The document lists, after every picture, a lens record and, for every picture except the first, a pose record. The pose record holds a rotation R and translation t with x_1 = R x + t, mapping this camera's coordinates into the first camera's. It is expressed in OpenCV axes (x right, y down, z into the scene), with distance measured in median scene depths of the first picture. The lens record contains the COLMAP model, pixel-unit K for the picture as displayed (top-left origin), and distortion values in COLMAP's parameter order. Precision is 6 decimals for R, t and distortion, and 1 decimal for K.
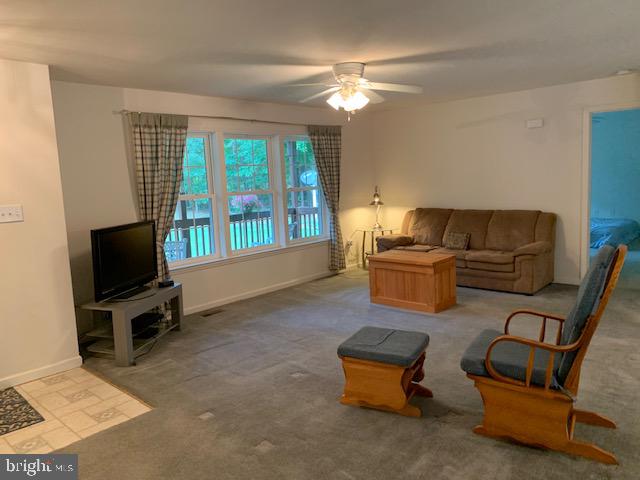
lens RADIAL K [[484.9, 0, 315.4], [0, 484.9, 235.8], [0, 0, 1]] dist [0.048766, -0.053507]
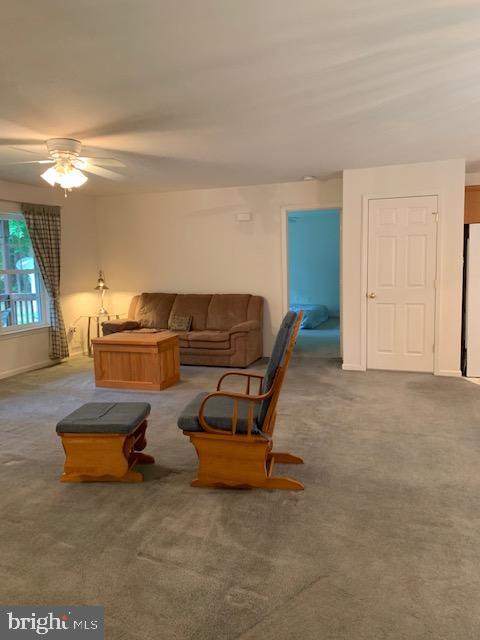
lens RADIAL K [[484.9, 0, 245.5], [0, 484.9, 316.3], [0, 0, 1]] dist [0.048766, -0.053507]
pose [[0.919040, -0.019224, 0.393695, 0.009228], [0.028930, 0.999406, -0.018734, 0.030641], [-0.393100, 0.028607, 0.919050, -0.037788]]
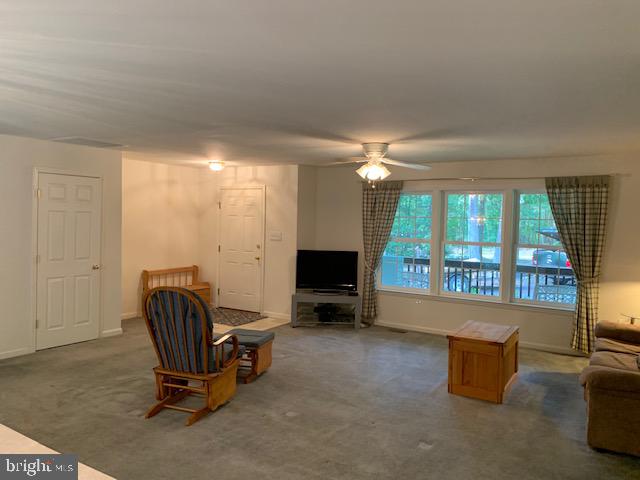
lens RADIAL K [[484.9, 0, 322.0], [0, 484.9, 239.1], [0, 0, 1]] dist [0.048766, -0.053507]
pose [[0.193364, 0.096321, -0.976387, 1.250347], [-0.148139, 0.986626, 0.067994, -0.176580], [0.969879, 0.131493, 0.205047, 0.650695]]
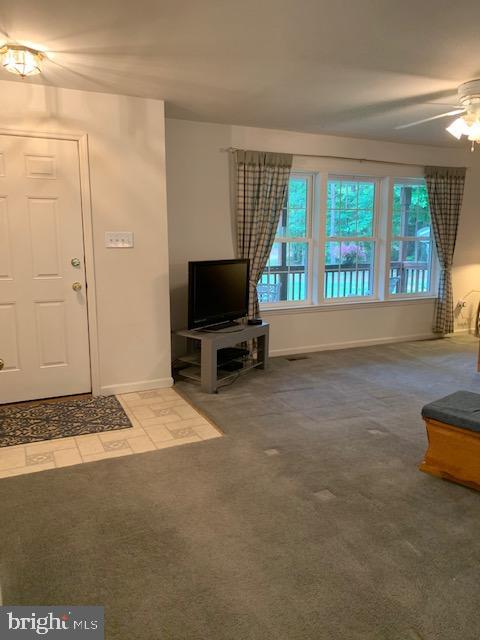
lens RADIAL K [[484.9, 0, 243.4], [0, 484.9, 321.5], [0, 0, 1]] dist [0.048766, -0.053507]
pose [[0.931307, 0.103793, -0.349134, 0.026353], [-0.084104, 0.993915, 0.071134, 0.030150], [0.354392, -0.036884, 0.934369, 0.053757]]
